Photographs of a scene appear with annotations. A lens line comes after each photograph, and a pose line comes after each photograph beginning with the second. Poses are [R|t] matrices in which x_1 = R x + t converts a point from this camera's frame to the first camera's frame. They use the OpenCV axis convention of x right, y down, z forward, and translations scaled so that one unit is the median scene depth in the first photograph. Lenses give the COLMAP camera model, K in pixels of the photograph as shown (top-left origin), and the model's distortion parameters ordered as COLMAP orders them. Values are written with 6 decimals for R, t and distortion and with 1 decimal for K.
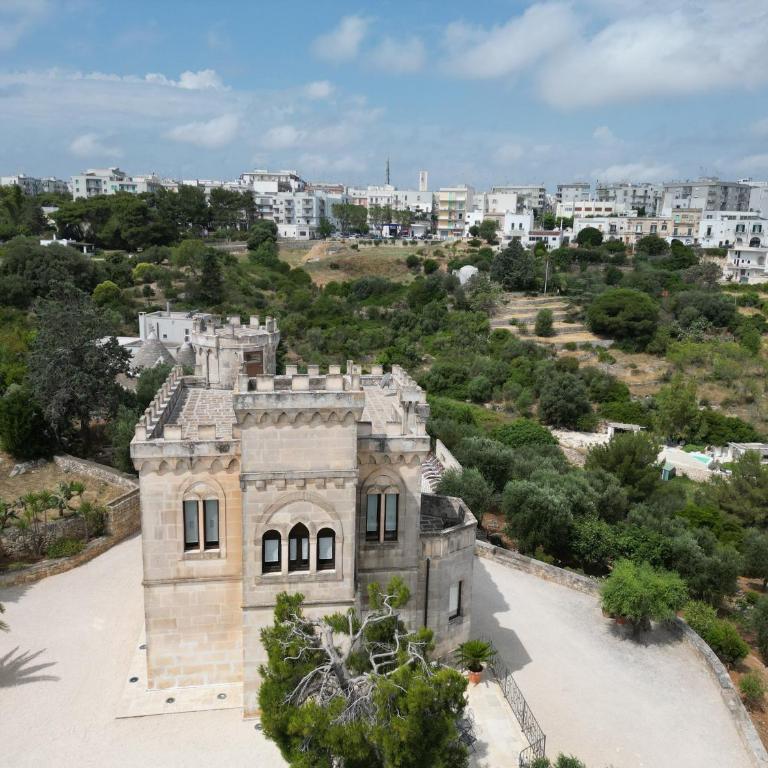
lens RADIAL K [[711.6, 0, 382.5], [0, 711.6, 386.3], [0, 0, 1]] dist [0.036429, 0.000000]
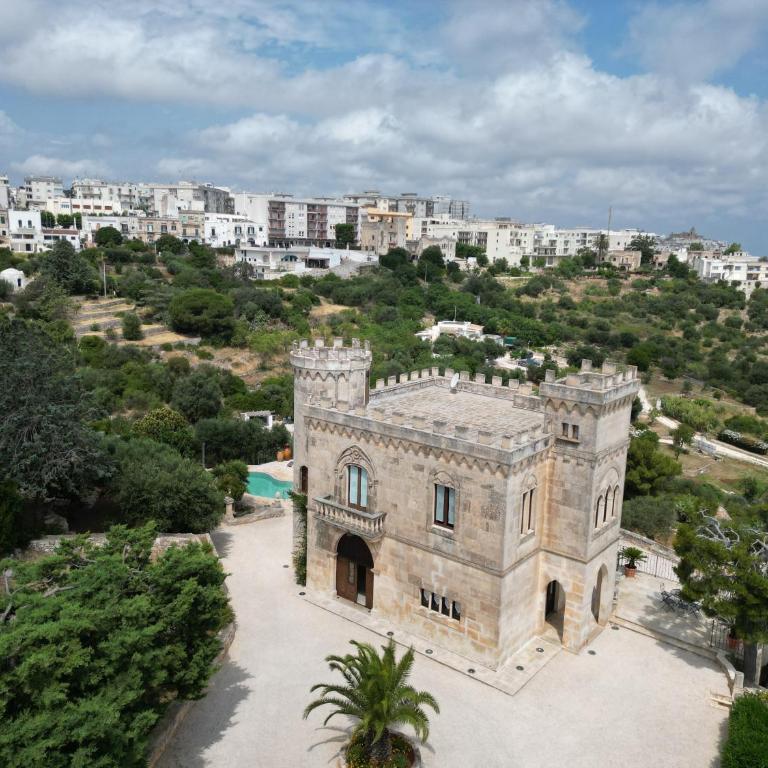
lens RADIAL K [[711.6, 0, 382.4], [0, 711.6, 381.4], [0, 0, 1]] dist [0.036429, 0.000000]
pose [[0.737868, -0.132884, 0.661735, -0.114698], [0.133507, 0.989791, 0.049895, -0.010838], [-0.661610, 0.051530, 0.748076, 0.025594]]
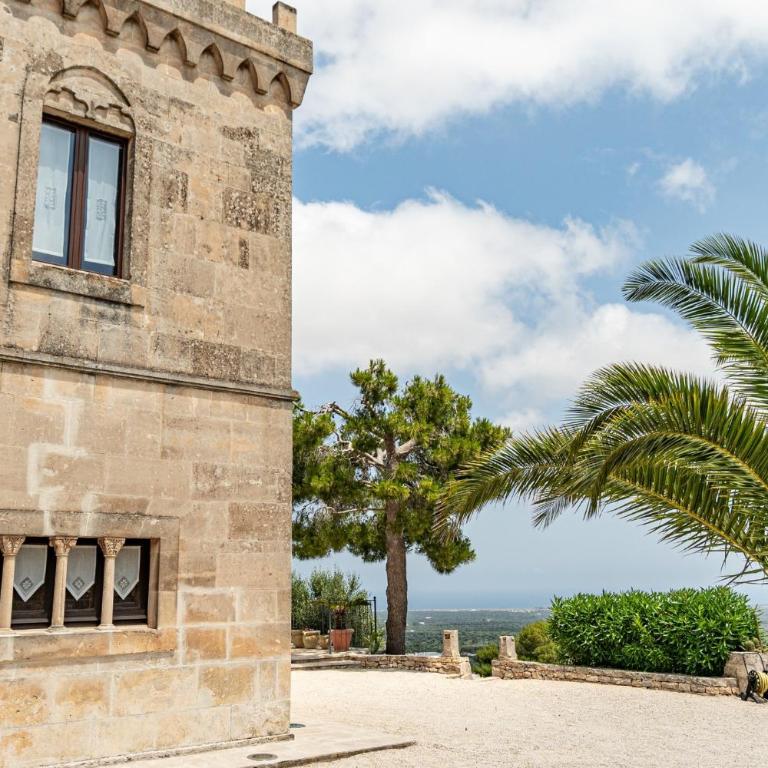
lens RADIAL K [[919.1, 0, 382.7], [0, 919.1, 379.7], [0, 0, 1]] dist [0.007160, 0.000000]
pose [[-0.510347, 0.174945, 0.841986, -0.074387], [0.187277, 0.978200, -0.089735, 0.030319], [-0.839329, 0.111889, -0.531985, 0.116964]]
